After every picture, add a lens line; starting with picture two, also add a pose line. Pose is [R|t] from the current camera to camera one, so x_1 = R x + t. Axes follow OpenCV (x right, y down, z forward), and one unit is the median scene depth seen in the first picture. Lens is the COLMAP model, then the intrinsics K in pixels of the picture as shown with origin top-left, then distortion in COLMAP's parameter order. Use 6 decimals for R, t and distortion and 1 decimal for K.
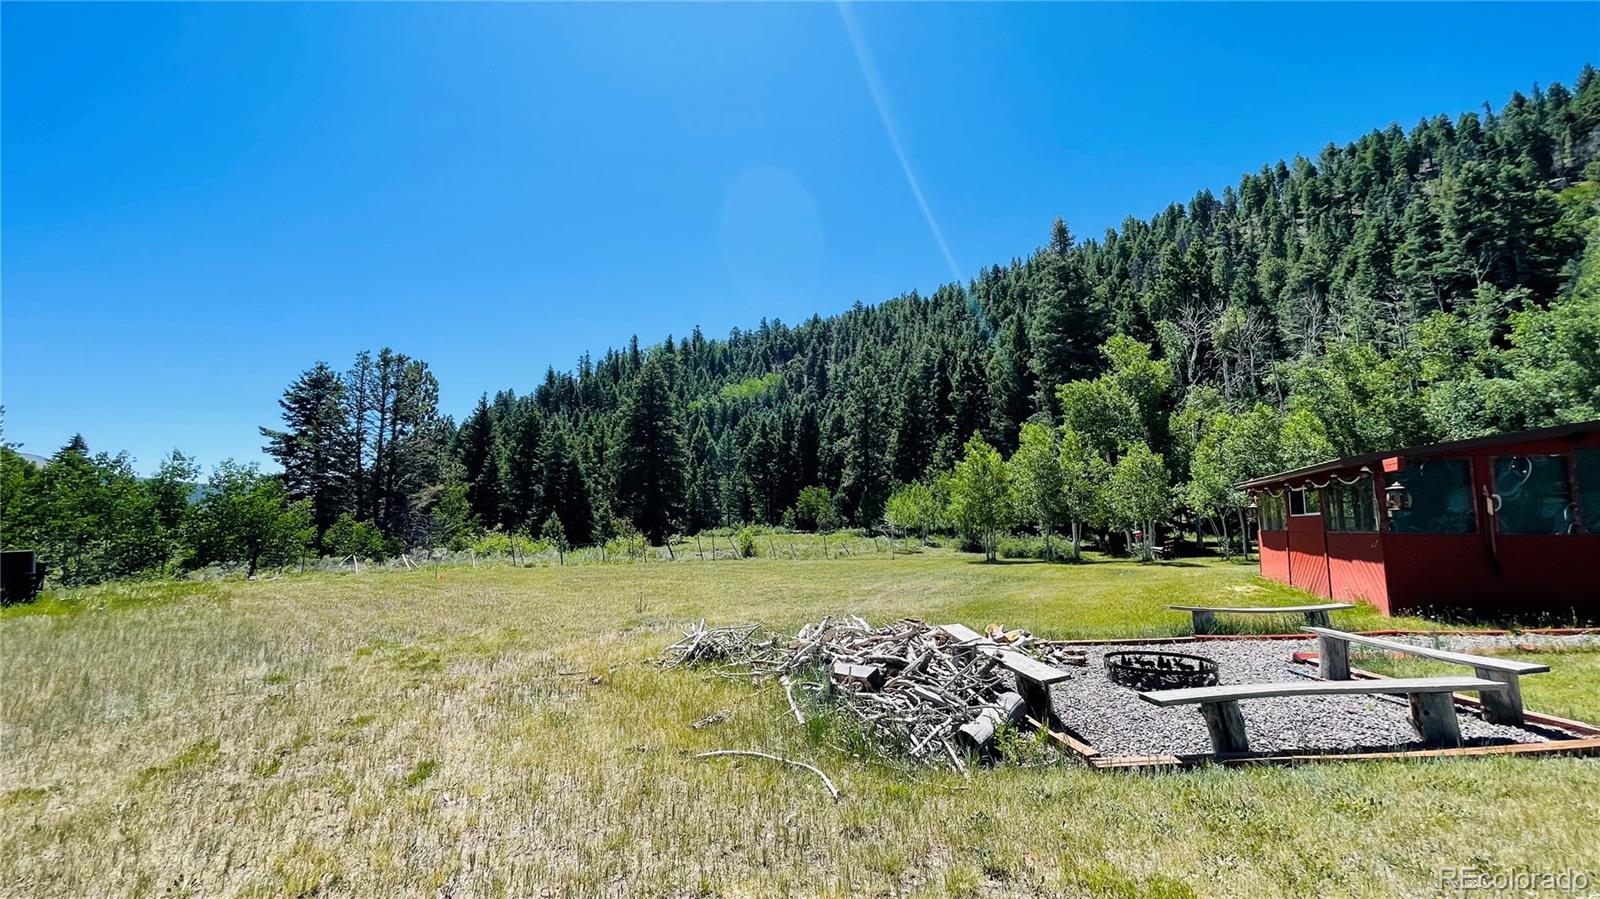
lens RADIAL K [[640.1, 0, 796.0], [0, 640.1, 451.9], [0, 0, 1]] dist [-0.002830, -0.000526]
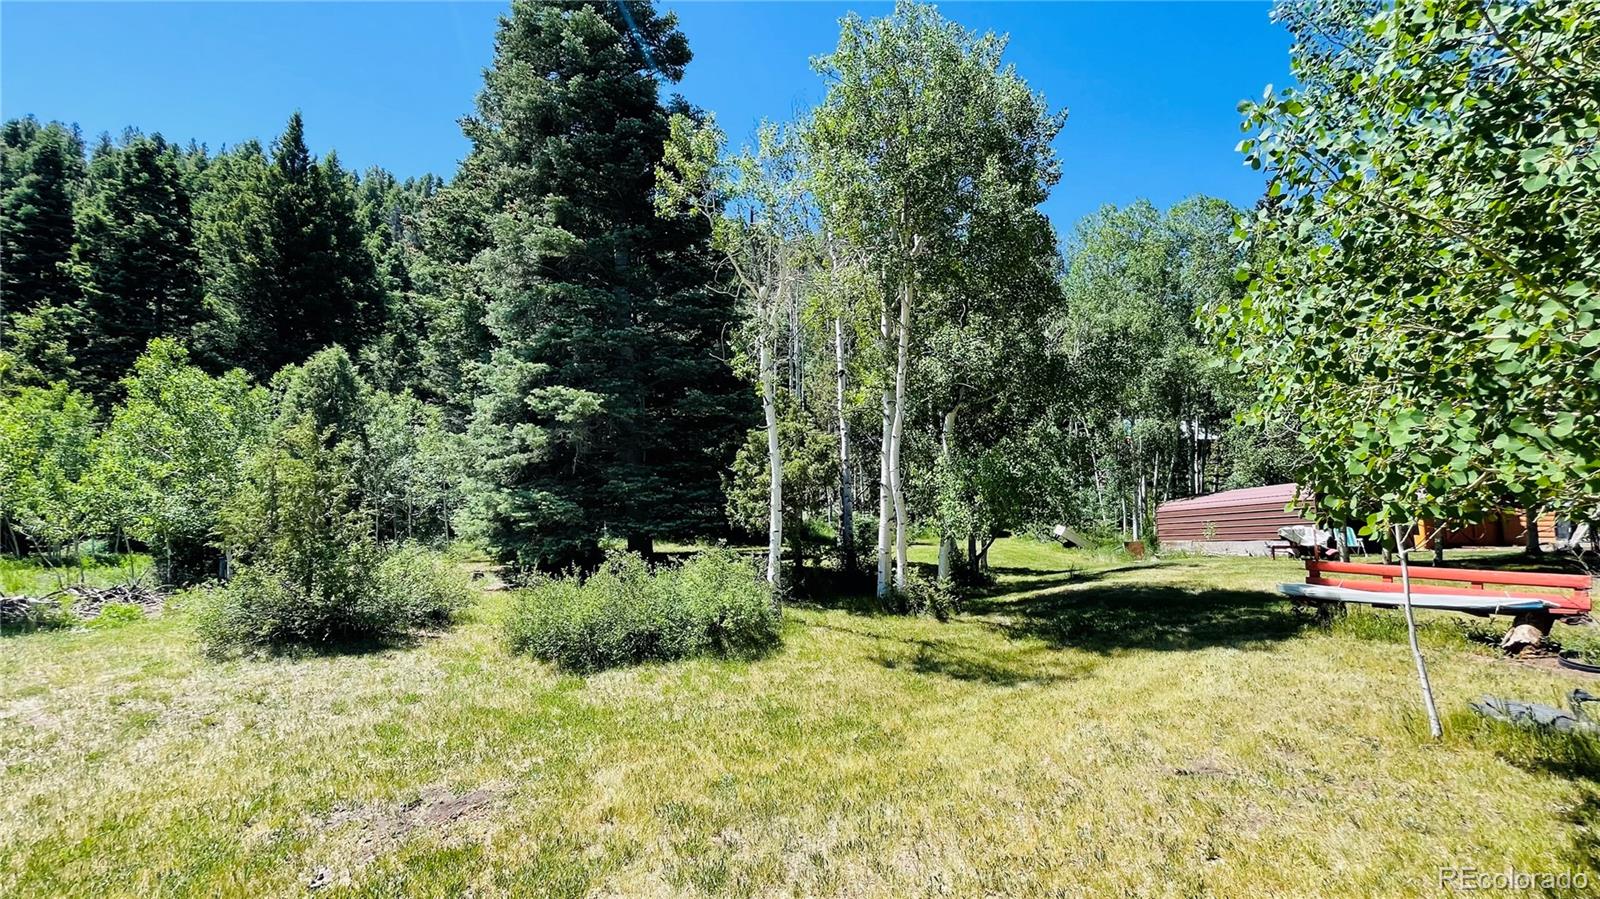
lens RADIAL K [[640.1, 0, 805.3], [0, 640.1, 445.3], [0, 0, 1]] dist [-0.002830, -0.000526]
pose [[0.405723, 0.102609, 0.908218, 0.077197], [-0.087490, 0.993475, -0.073157, 0.049749], [-0.909799, -0.049779, 0.412053, 0.419032]]
